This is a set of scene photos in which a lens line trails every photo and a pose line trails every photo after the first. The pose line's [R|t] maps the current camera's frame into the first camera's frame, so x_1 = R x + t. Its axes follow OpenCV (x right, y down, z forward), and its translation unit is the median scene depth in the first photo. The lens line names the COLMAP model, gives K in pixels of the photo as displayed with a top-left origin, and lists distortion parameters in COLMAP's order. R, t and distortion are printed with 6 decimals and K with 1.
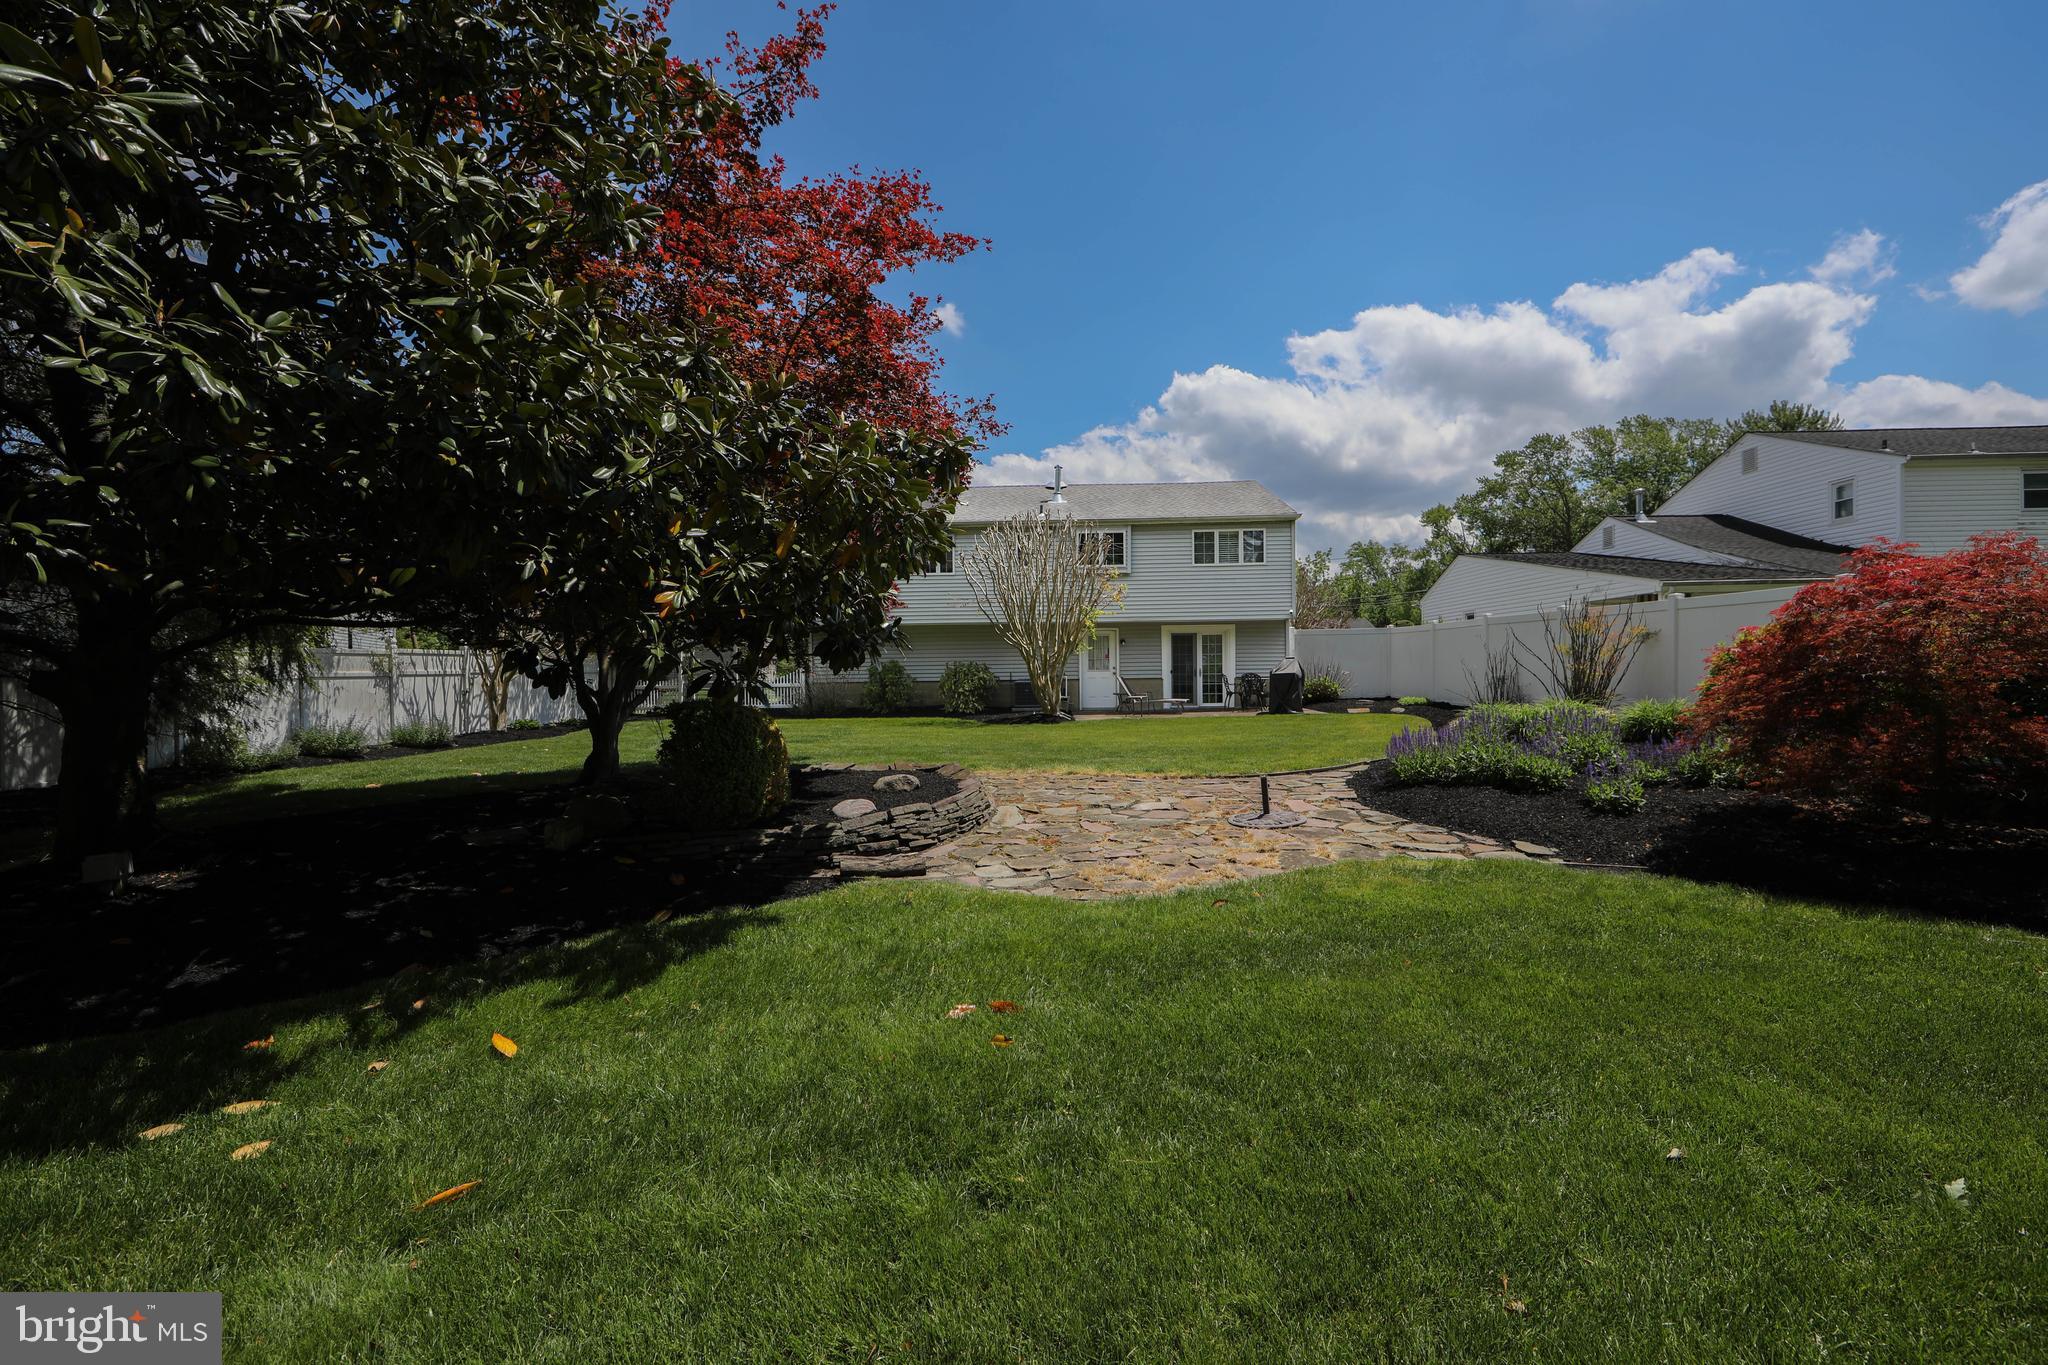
lens RADIAL K [[830.2, 0, 1028.2], [0, 830.2, 677.8], [0, 0, 1]] dist [-0.013924, -0.000073]
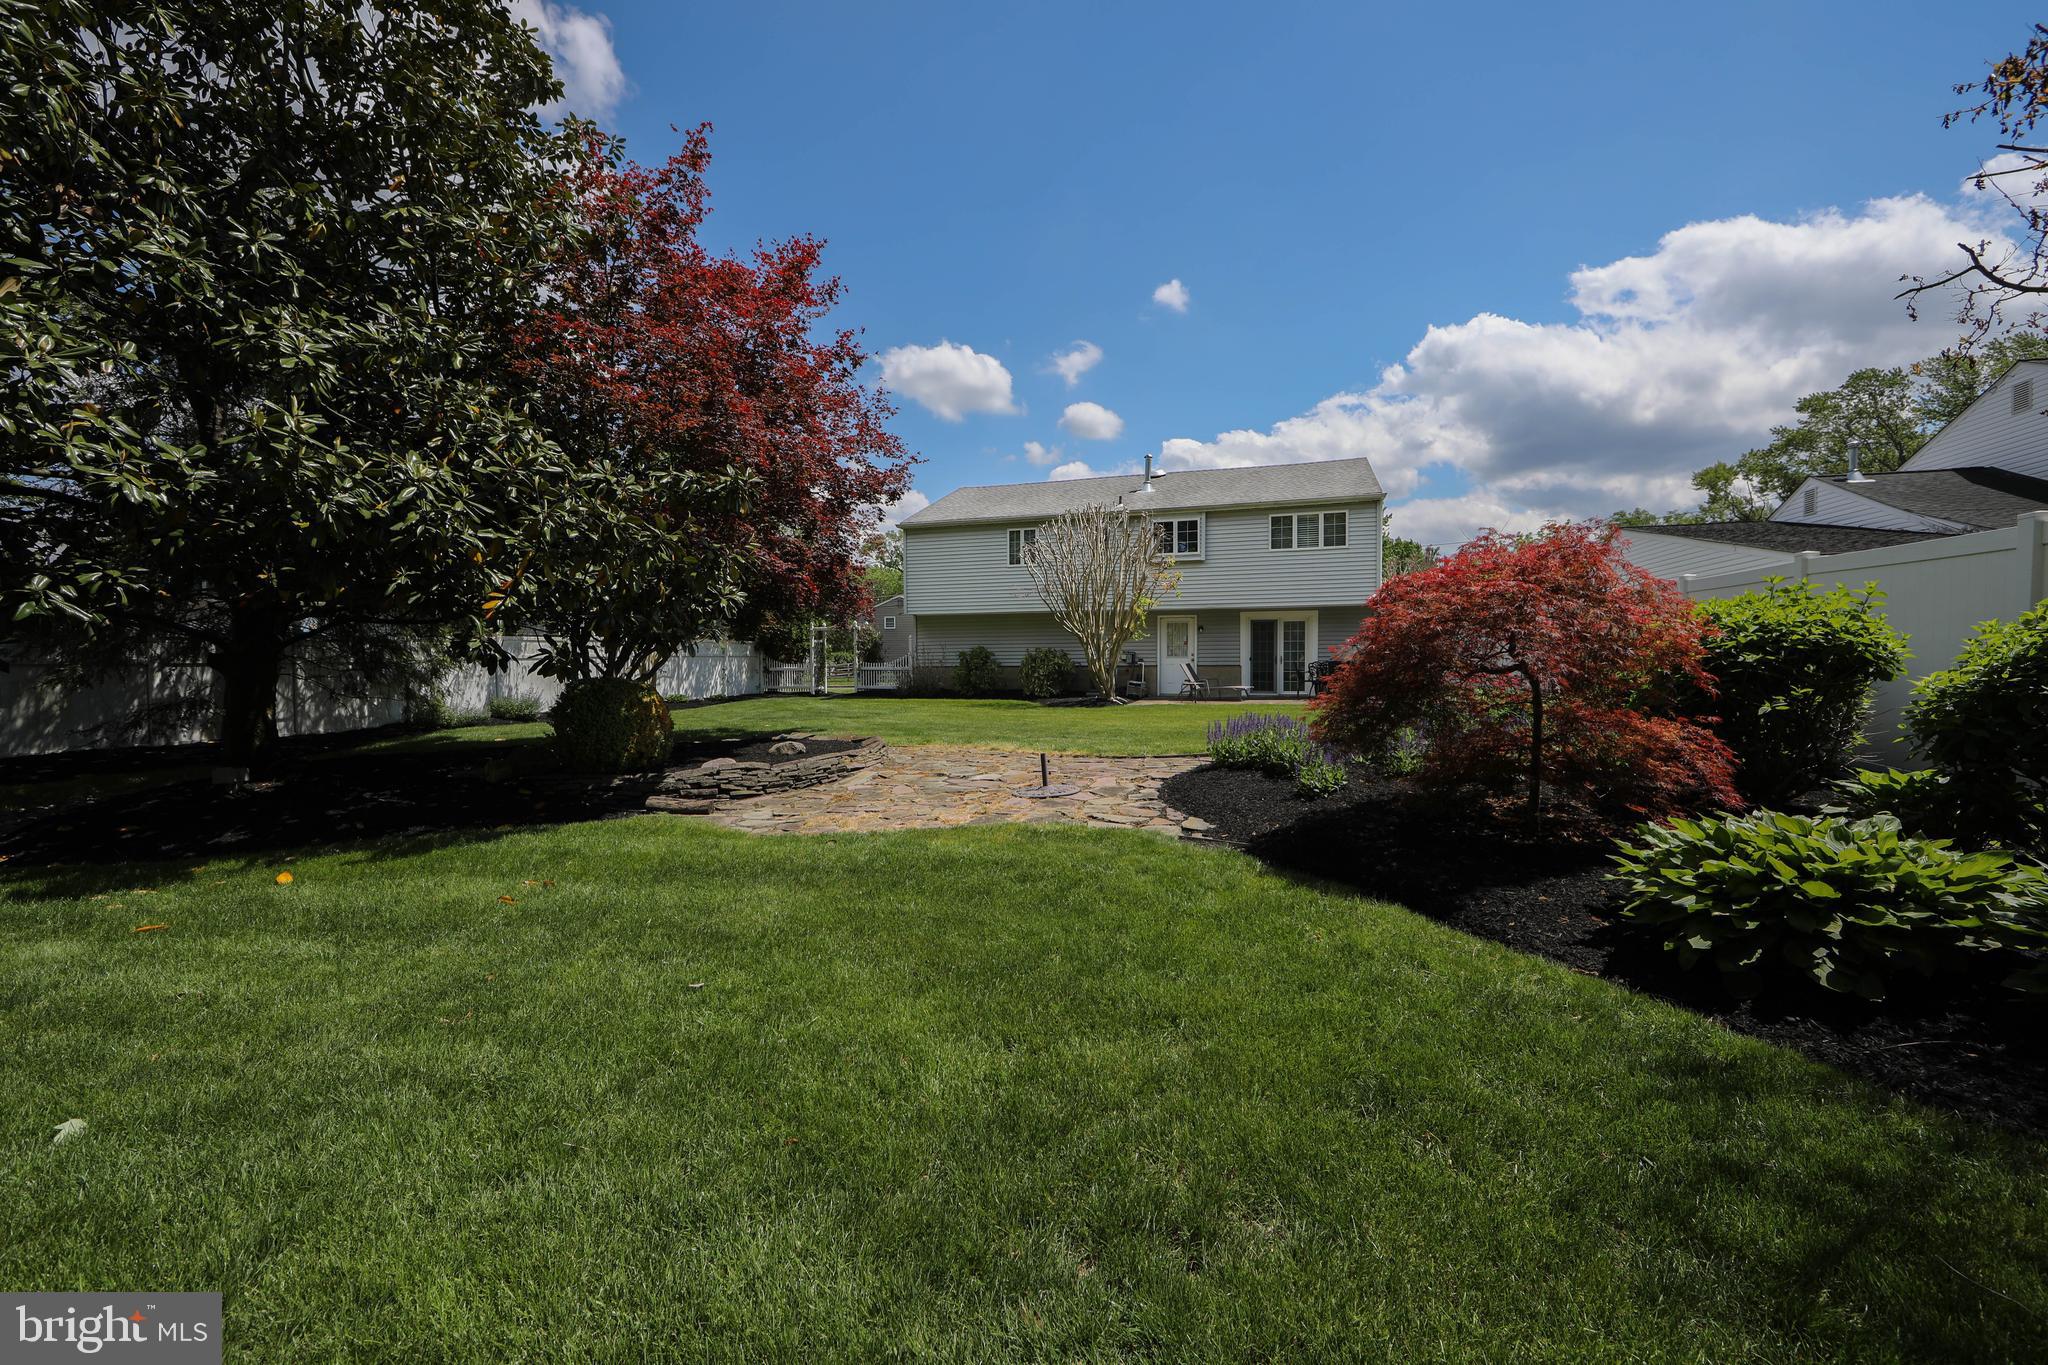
lens RADIAL K [[834.9, 0, 1028.0], [0, 834.9, 689.8], [0, 0, 1]] dist [-0.010852, -0.000322]
pose [[0.961278, 0.017996, -0.274994, 0.176092], [-0.009239, 0.999409, 0.033109, -0.001152], [0.275427, -0.029286, 0.960876, -0.027519]]
